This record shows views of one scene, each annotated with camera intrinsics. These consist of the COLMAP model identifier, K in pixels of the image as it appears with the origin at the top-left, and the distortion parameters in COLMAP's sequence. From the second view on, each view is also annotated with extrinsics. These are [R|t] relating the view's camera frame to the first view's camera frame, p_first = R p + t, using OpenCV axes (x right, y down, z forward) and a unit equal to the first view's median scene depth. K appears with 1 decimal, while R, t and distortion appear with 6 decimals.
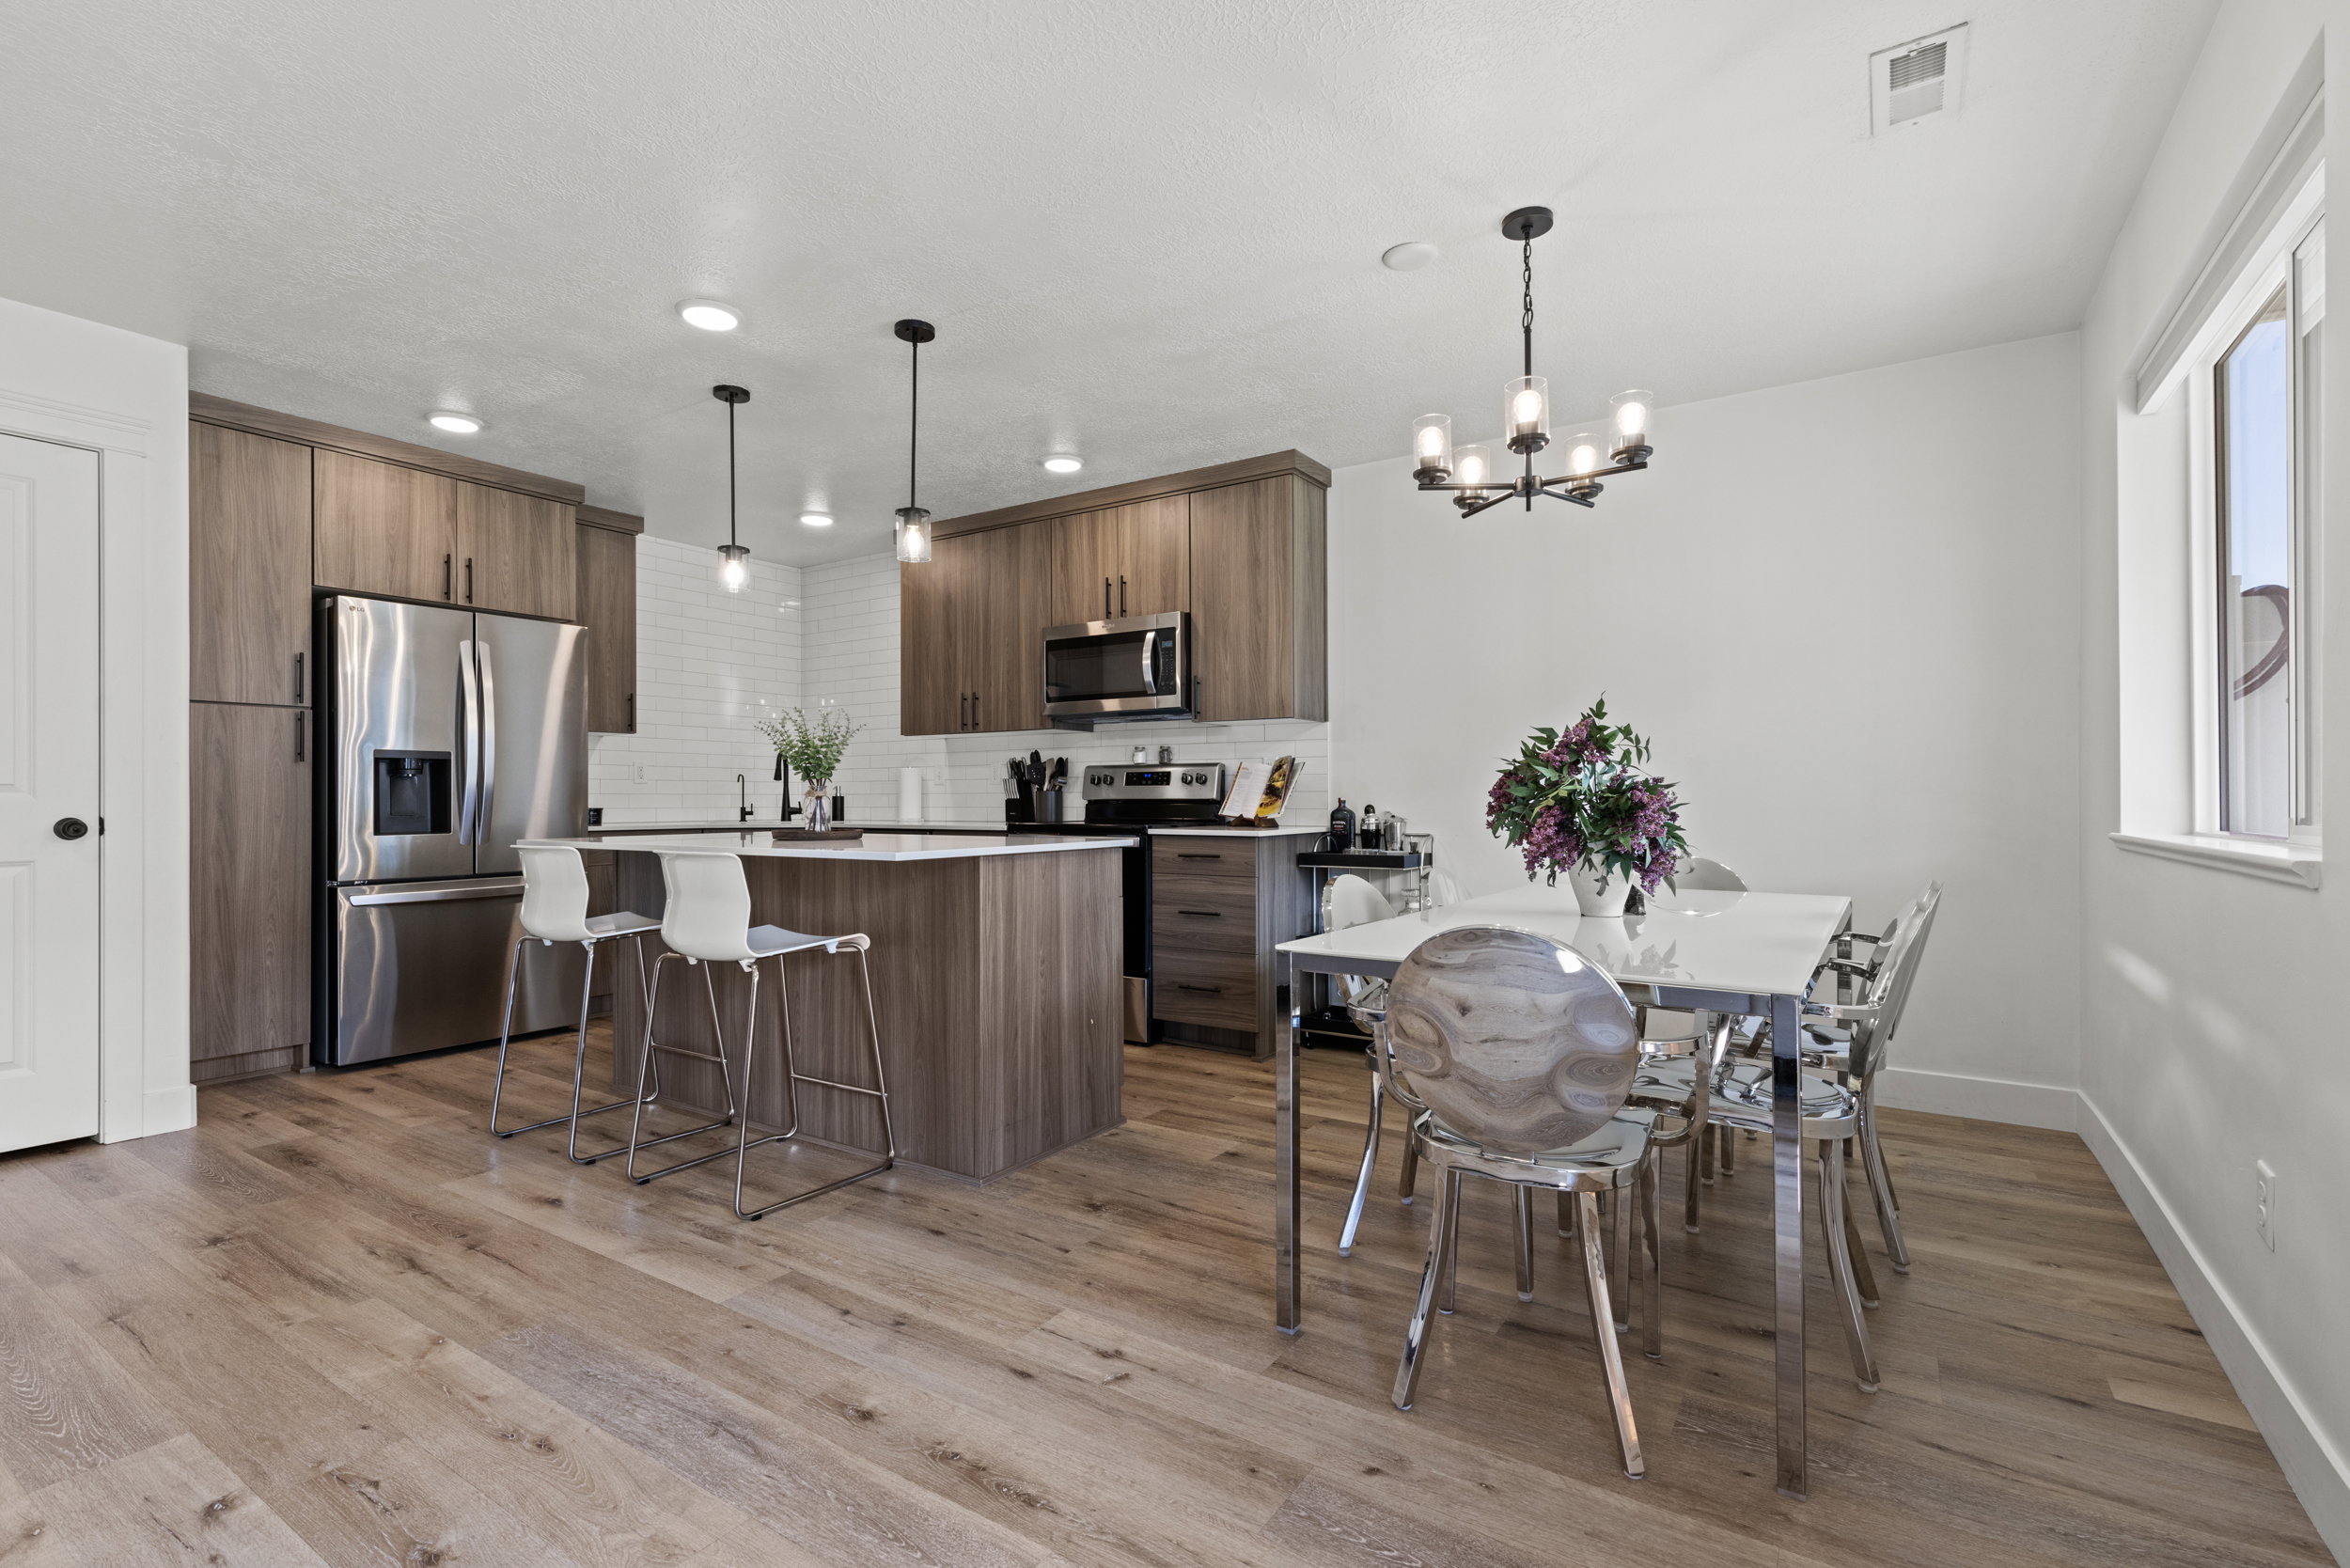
lens RADIAL K [[1036.9, 0, 1282.1], [0, 1036.9, 795.9], [0, 0, 1]] dist [-0.000449, 0.002207]
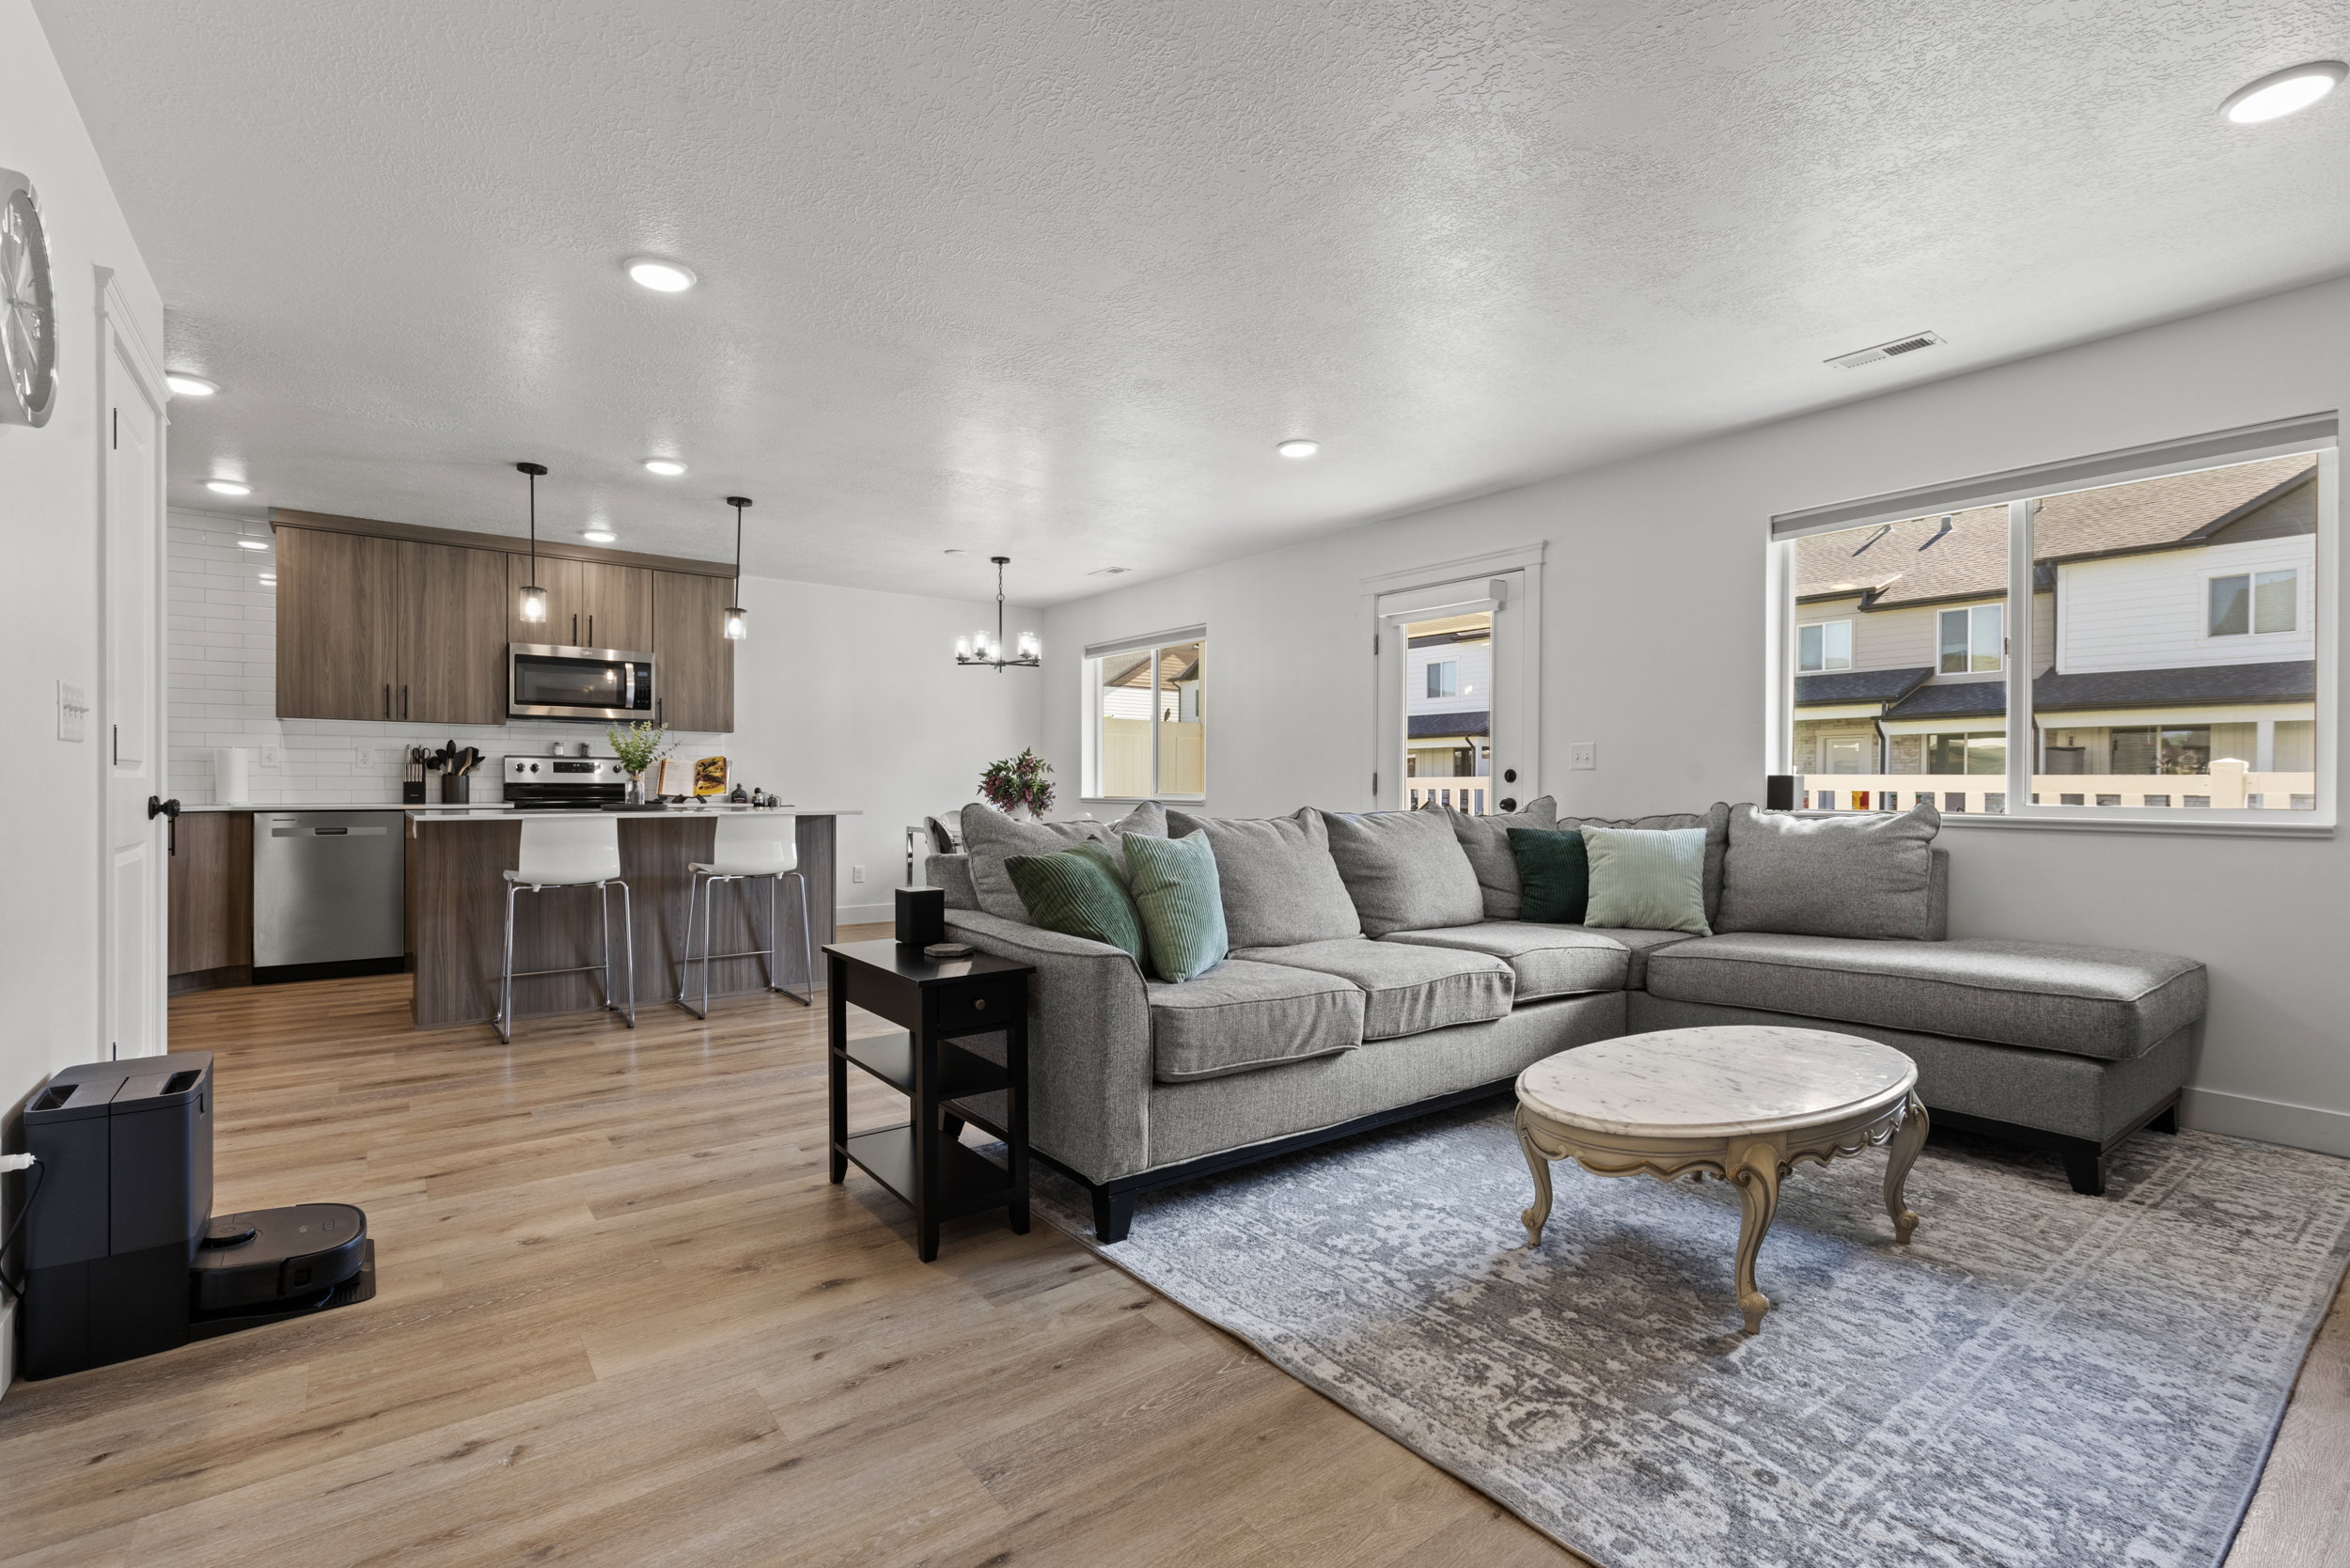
lens RADIAL K [[997.9, 0, 1174.1], [0, 997.9, 790.7], [0, 0, 1]] dist [-0.000455, 0.000684]
pose [[0.350285, -0.001192, 0.936643, -1.312112], [-0.008134, 0.999958, 0.004315, 0.001232], [-0.936608, -0.009130, 0.350260, -0.180617]]
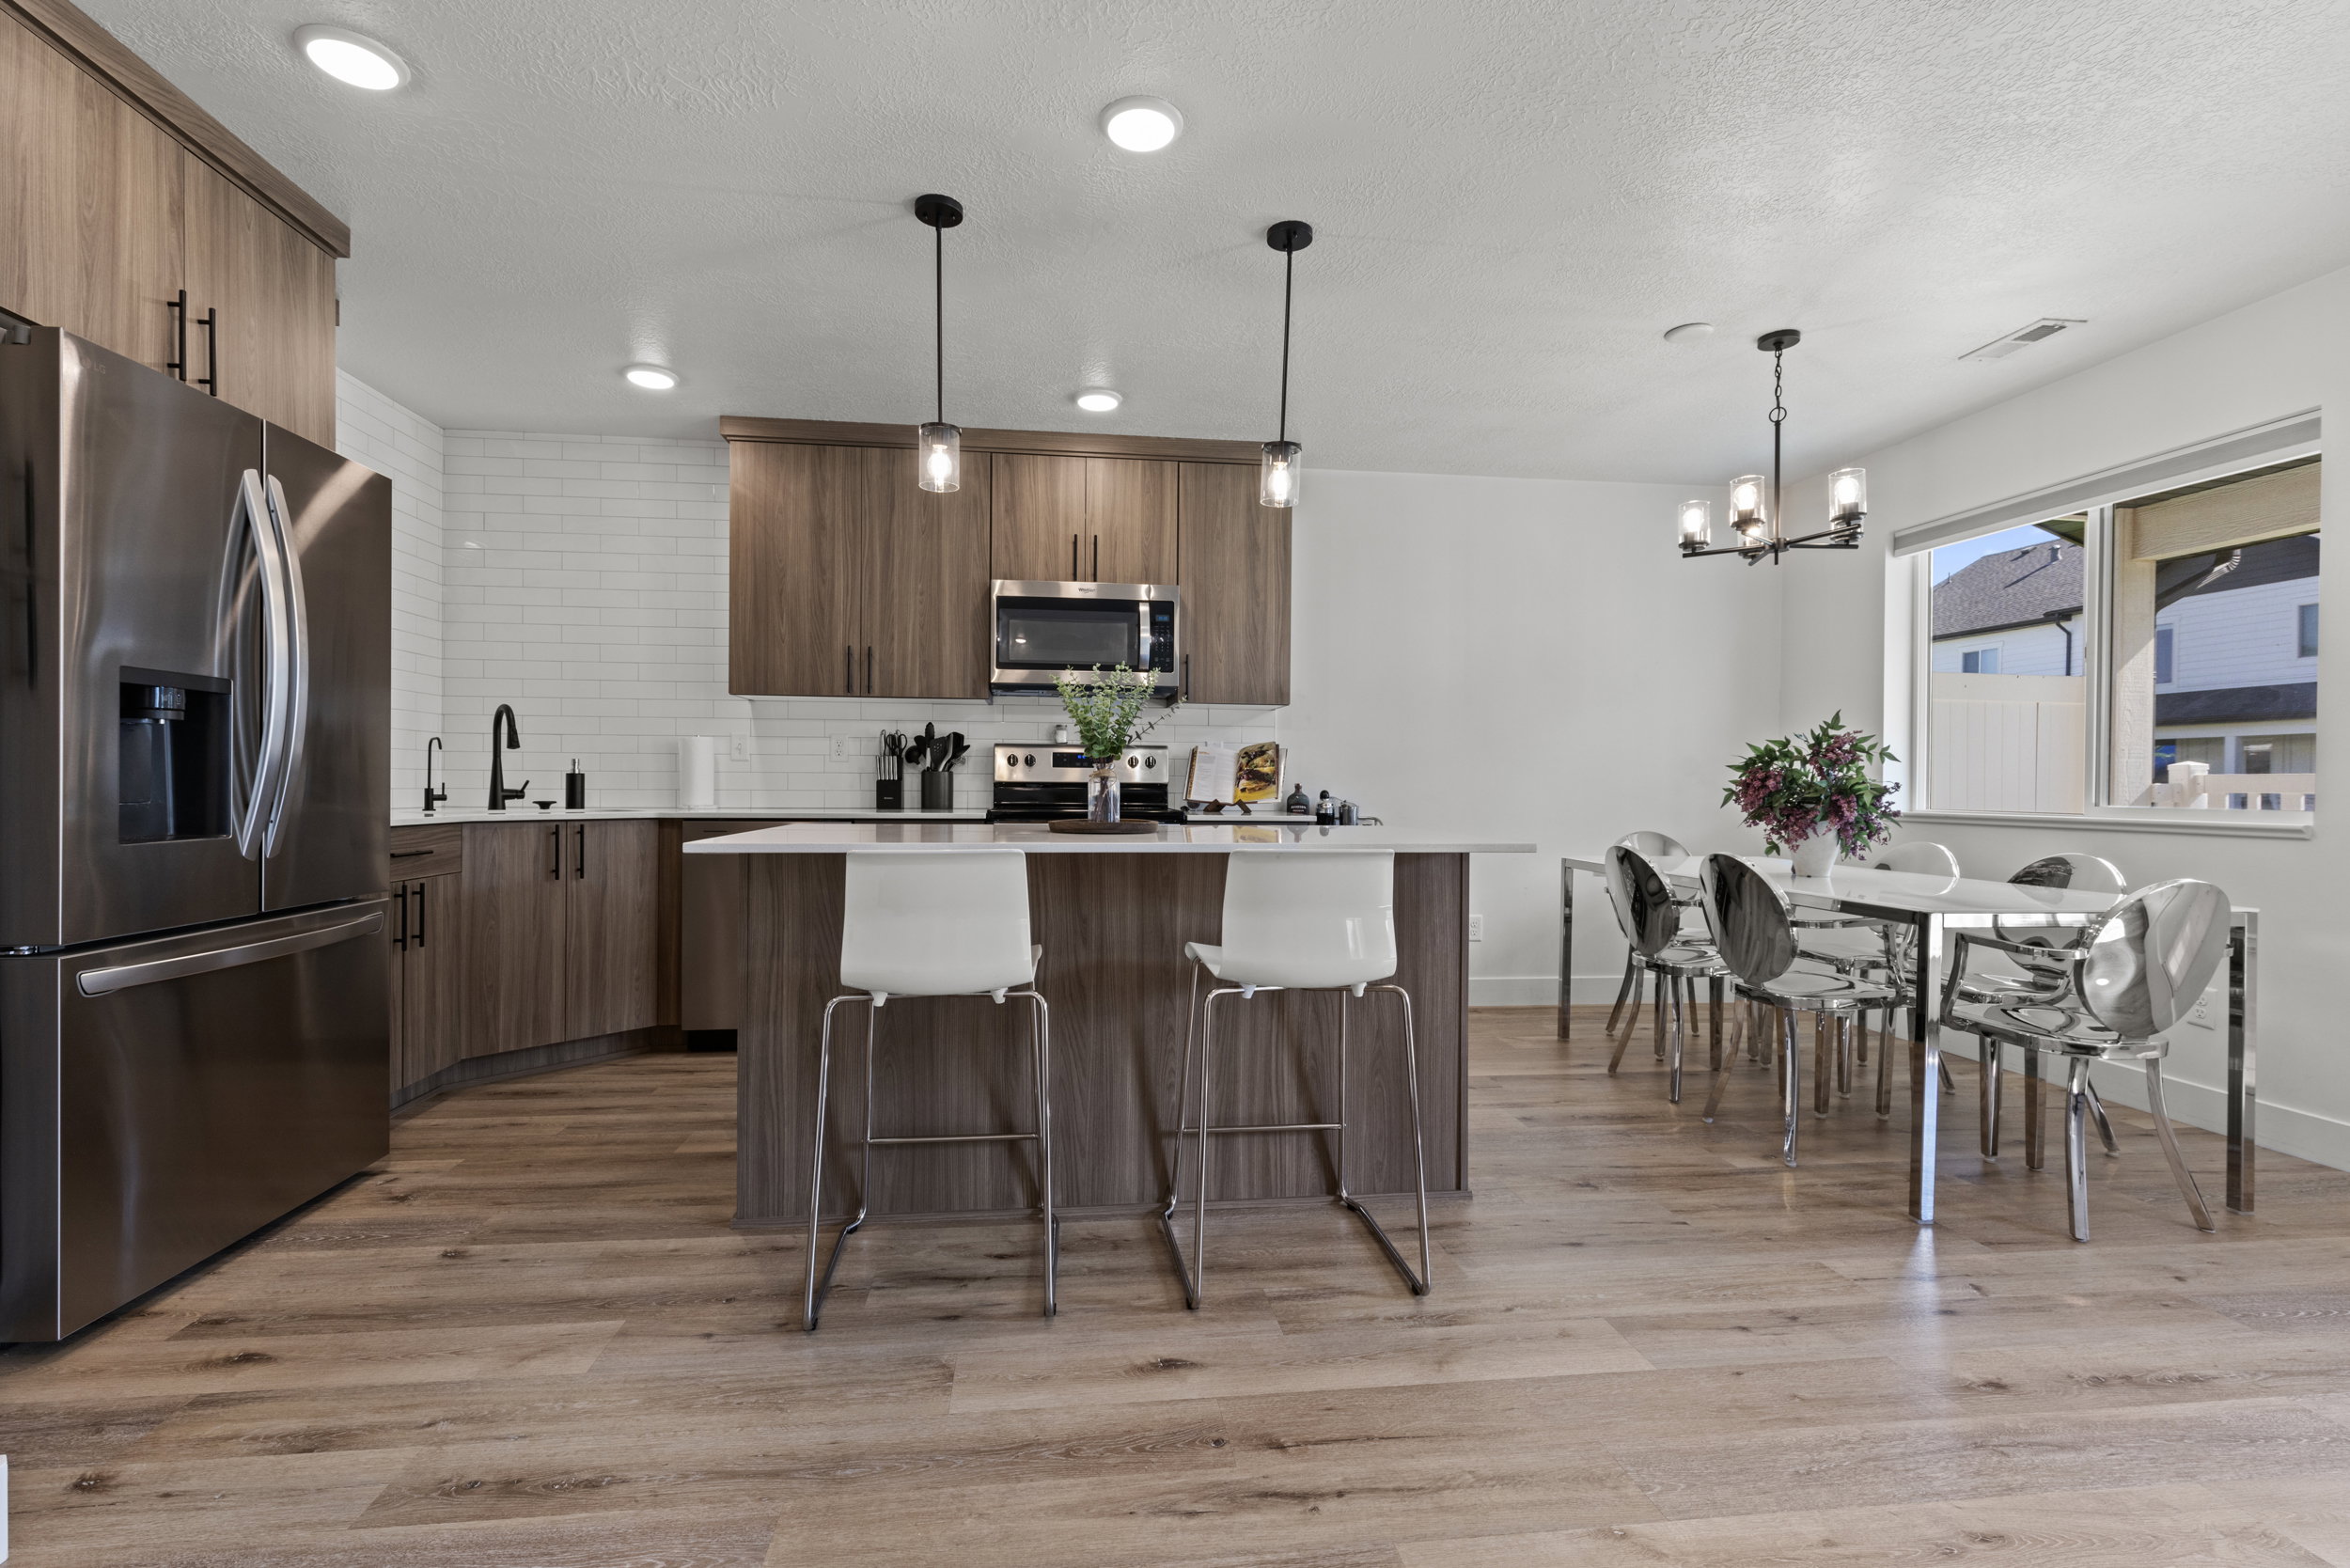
lens RADIAL K [[997.9, 0, 1162.1], [0, 997.9, 786.8], [0, 0, 1]] dist [-0.000455, 0.000684]
pose [[0.797463, 0.007805, 0.603318, -0.758930], [-0.012329, 0.999918, 0.003361, 0.003675], [-0.603242, -0.010118, 0.797494, 0.324213]]
